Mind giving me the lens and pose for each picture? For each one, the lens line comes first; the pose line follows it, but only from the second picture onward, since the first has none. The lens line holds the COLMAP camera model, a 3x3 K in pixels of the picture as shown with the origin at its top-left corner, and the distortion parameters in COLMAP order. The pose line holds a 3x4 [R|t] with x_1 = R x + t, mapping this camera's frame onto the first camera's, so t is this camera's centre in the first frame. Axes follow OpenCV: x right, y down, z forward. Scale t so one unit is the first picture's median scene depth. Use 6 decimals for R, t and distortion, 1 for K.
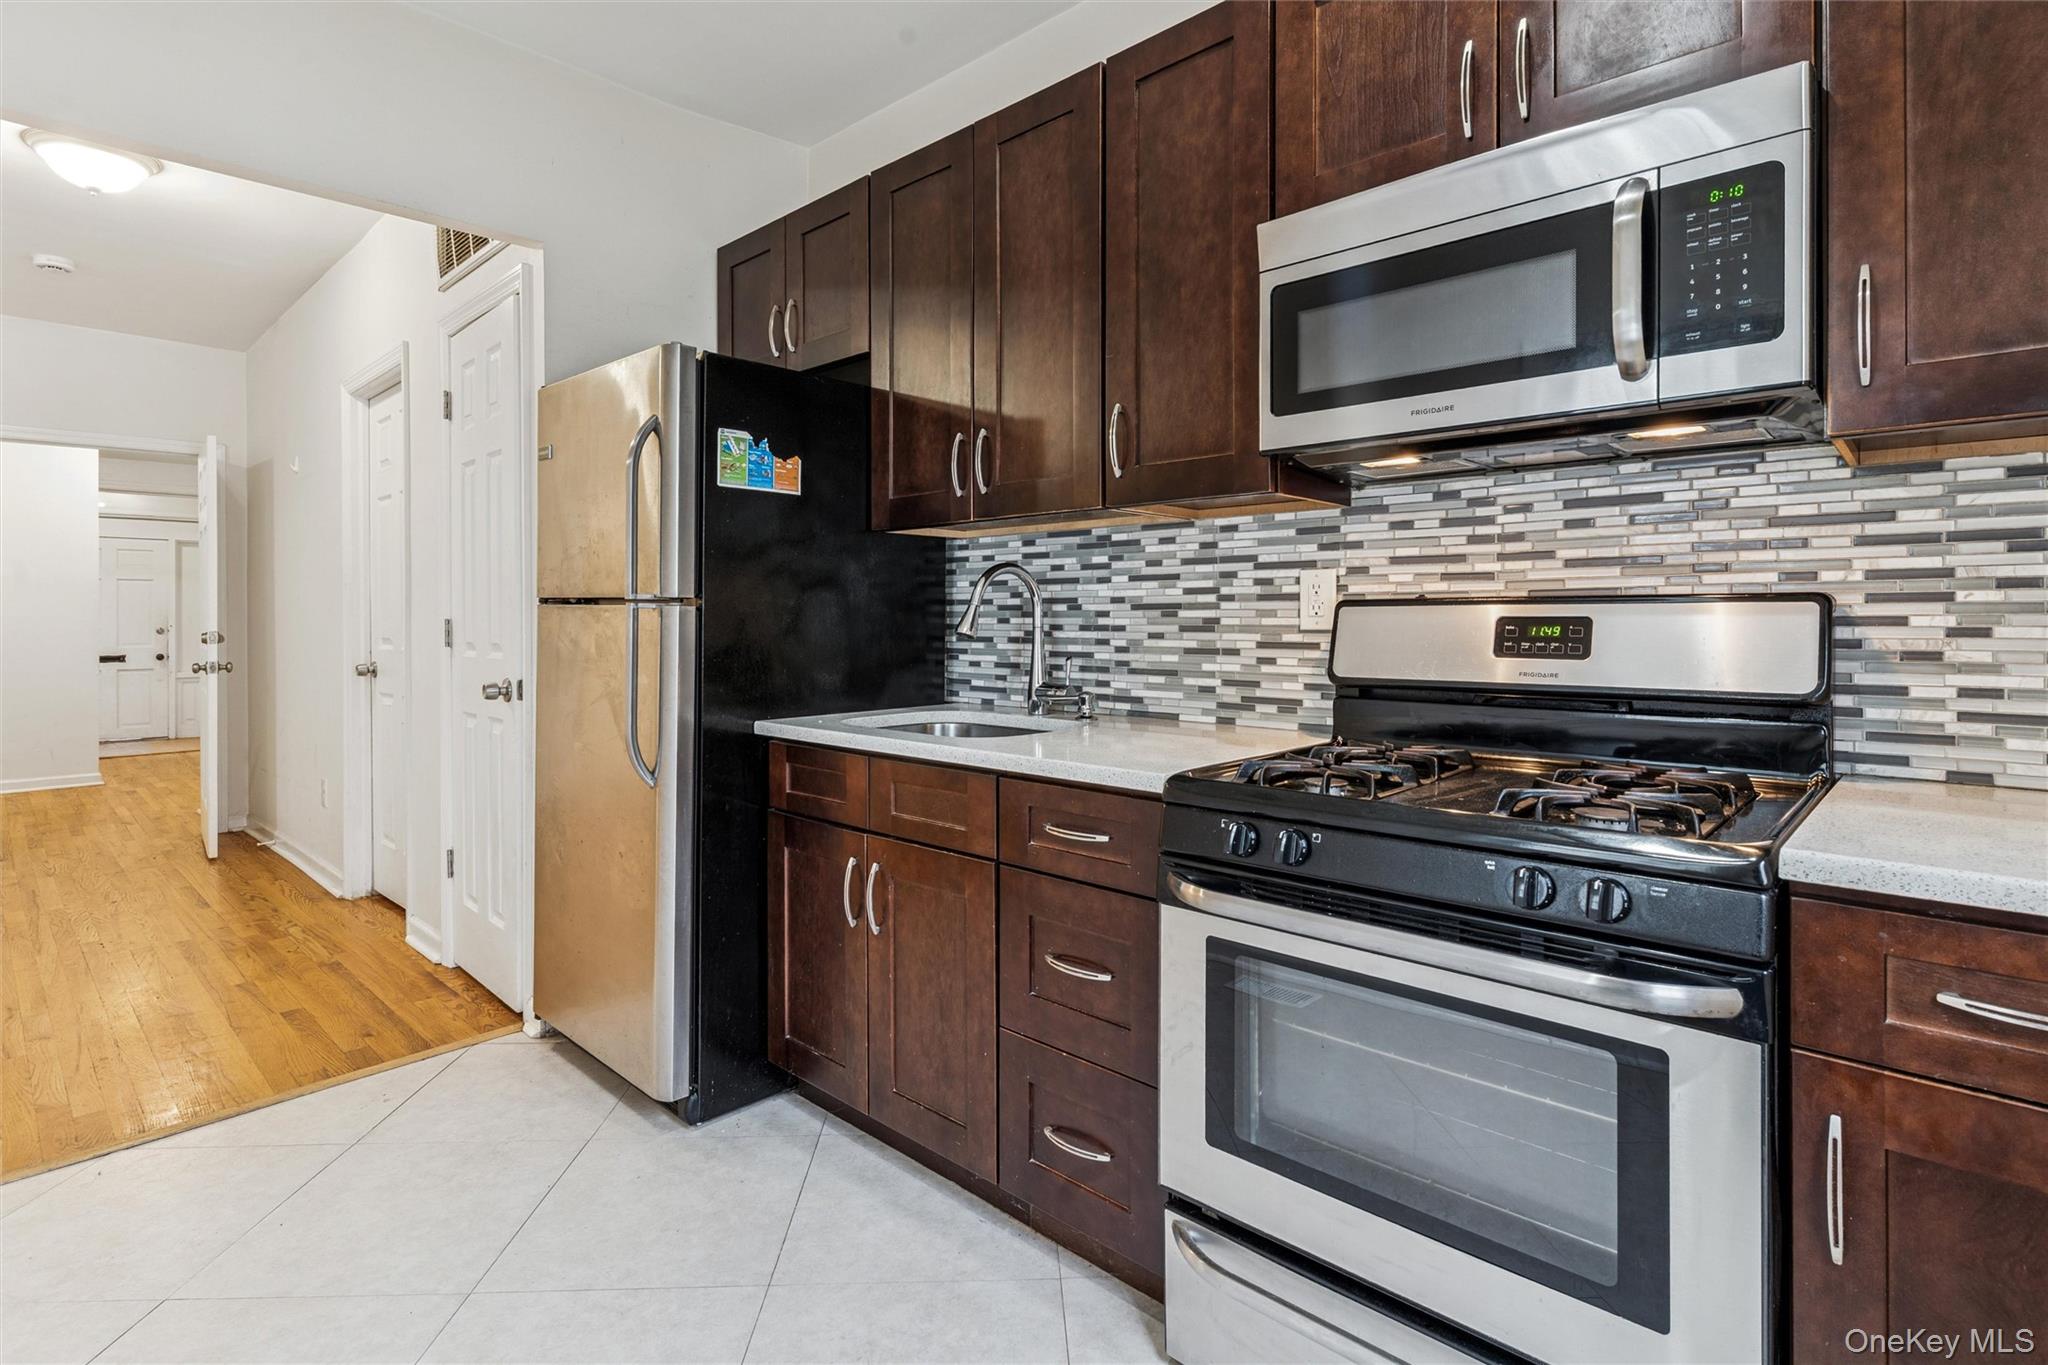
lens RADIAL K [[1000.5, 0, 1022.6], [0, 1000.5, 615.9], [0, 0, 1]] dist [-0.002985, -0.000987]
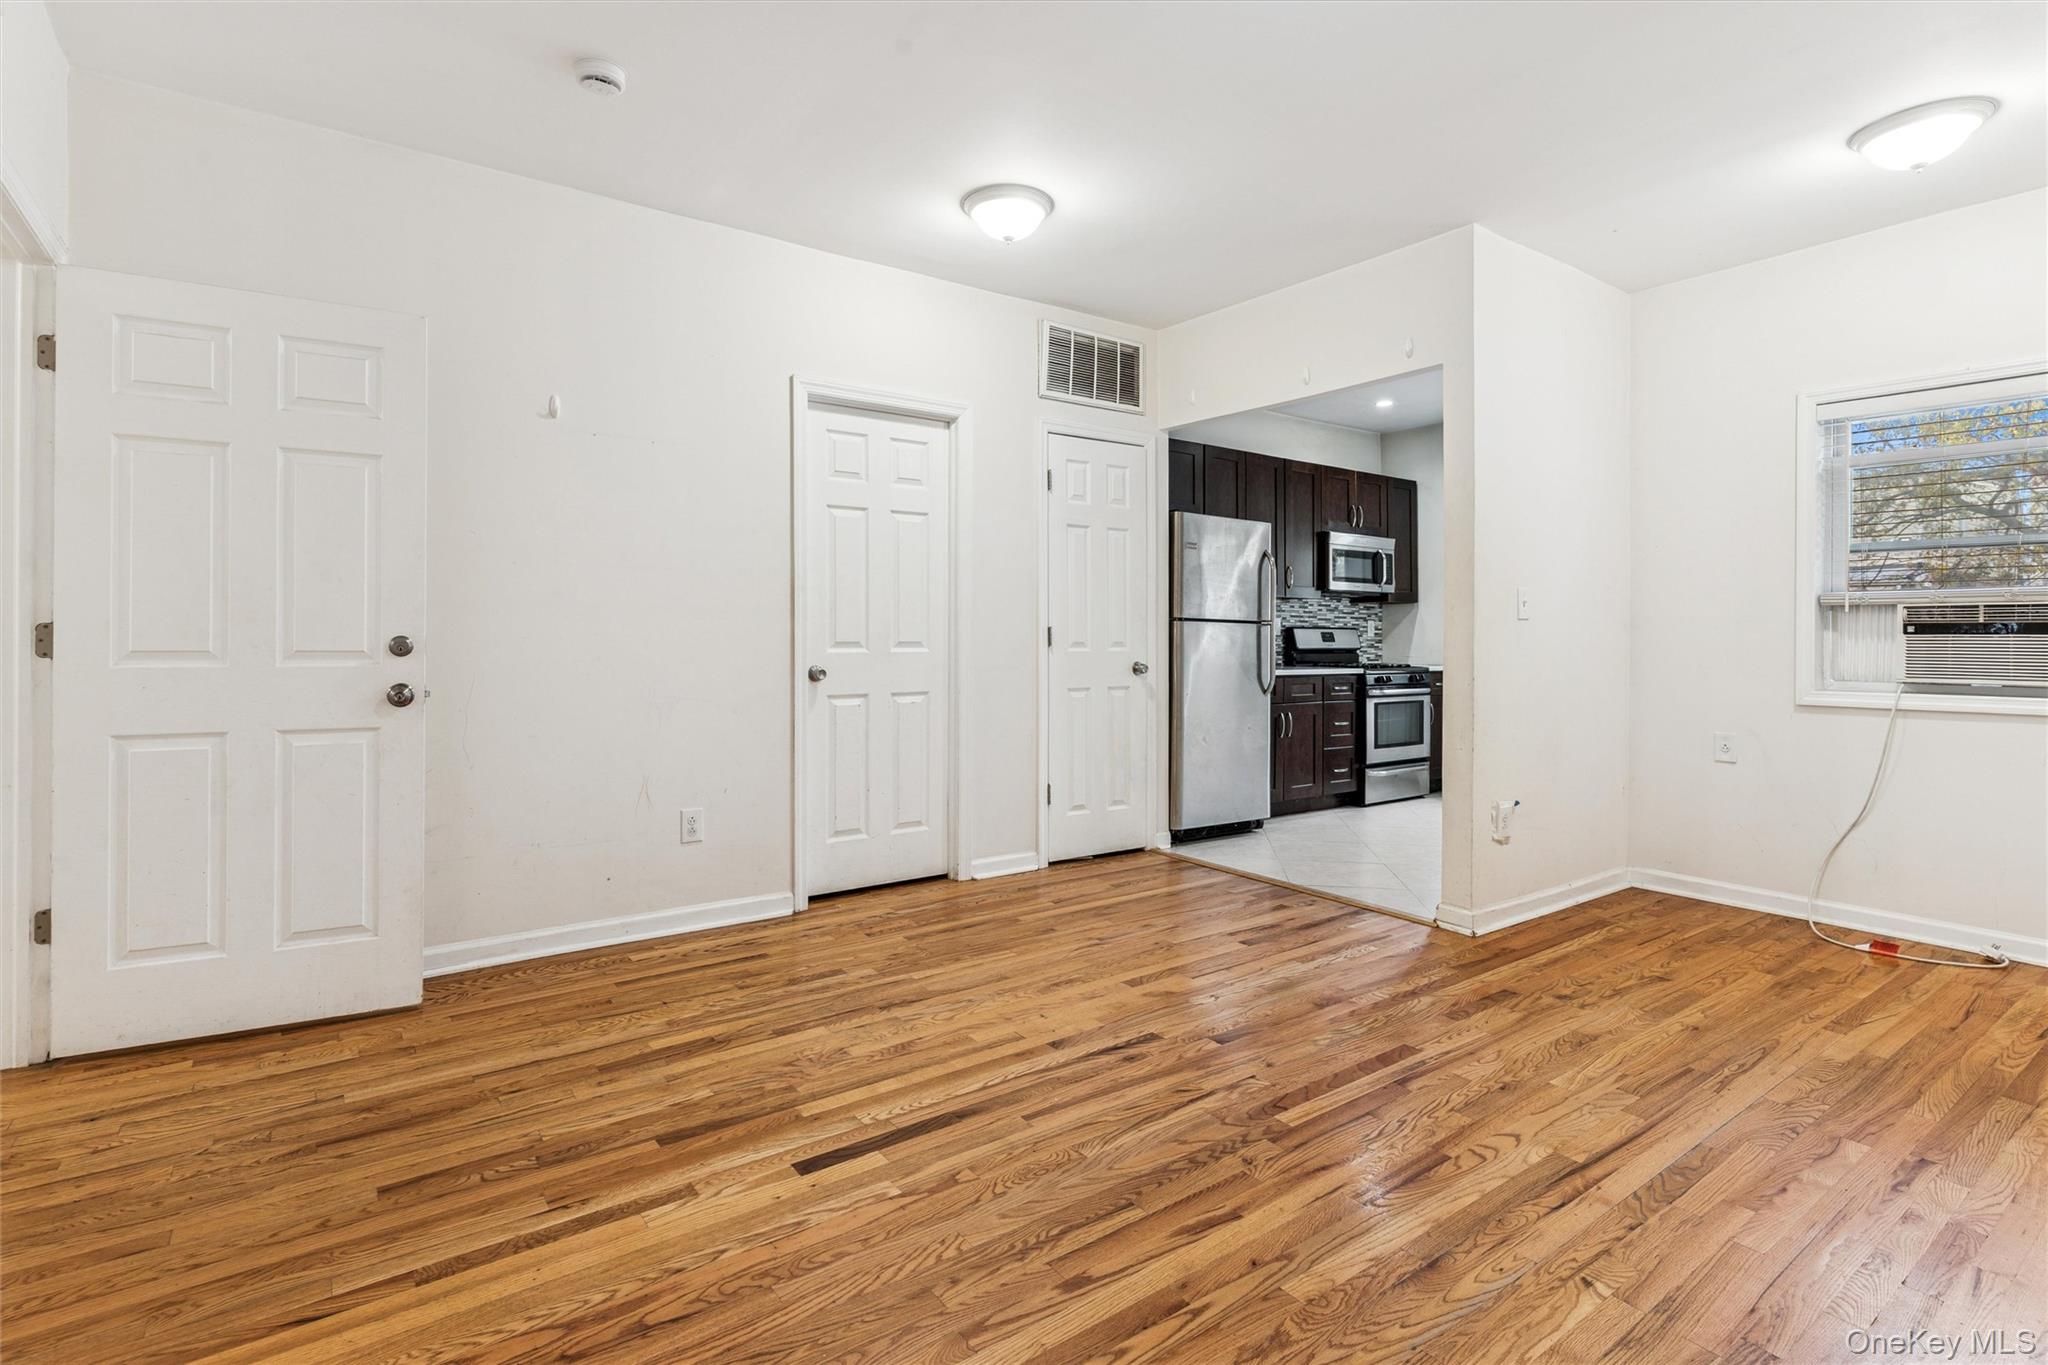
lens RADIAL K [[1001.1, 0, 1026.6], [0, 1001.1, 628.7], [0, 0, 1]] dist [0.005319, -0.001264]
pose [[0.168822, 0.009644, 0.985599, -4.023924], [-0.010752, 0.999911, -0.007942, 0.034436], [-0.985588, -0.009256, 0.168910, 1.590283]]
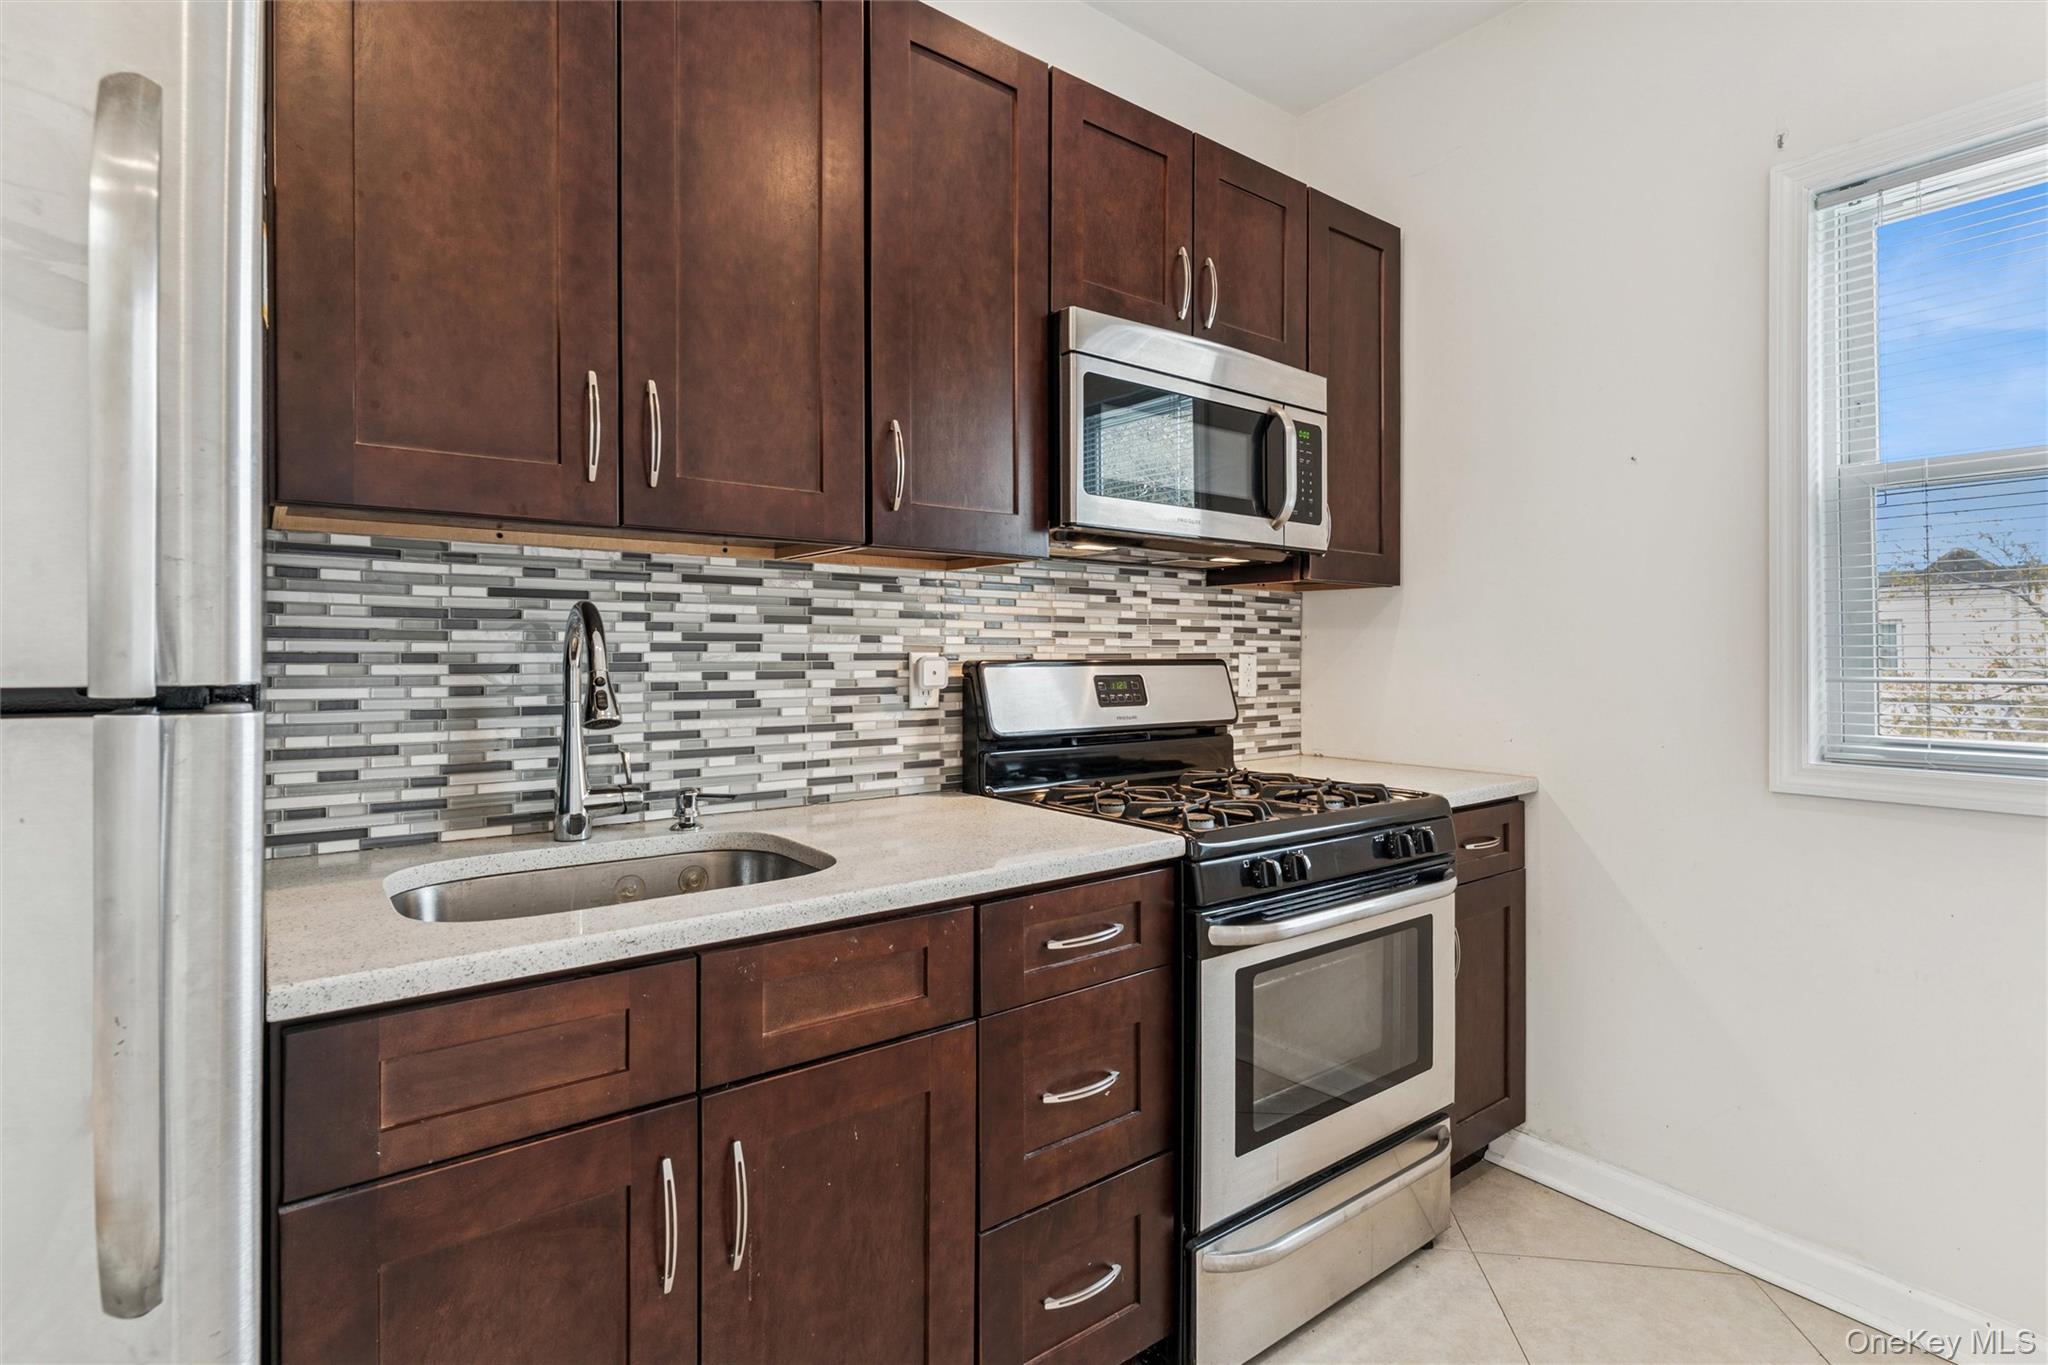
lens RADIAL K [[986.9, 0, 1013.2], [0, 986.9, 652.8], [0, 0, 1]] dist [0.014116, -0.000383]
pose [[0.159928, 0.000417, 0.987129, -0.841131], [-0.003982, 0.999992, 0.000222, -0.029251], [-0.987121, -0.003966, 0.159929, 0.951644]]
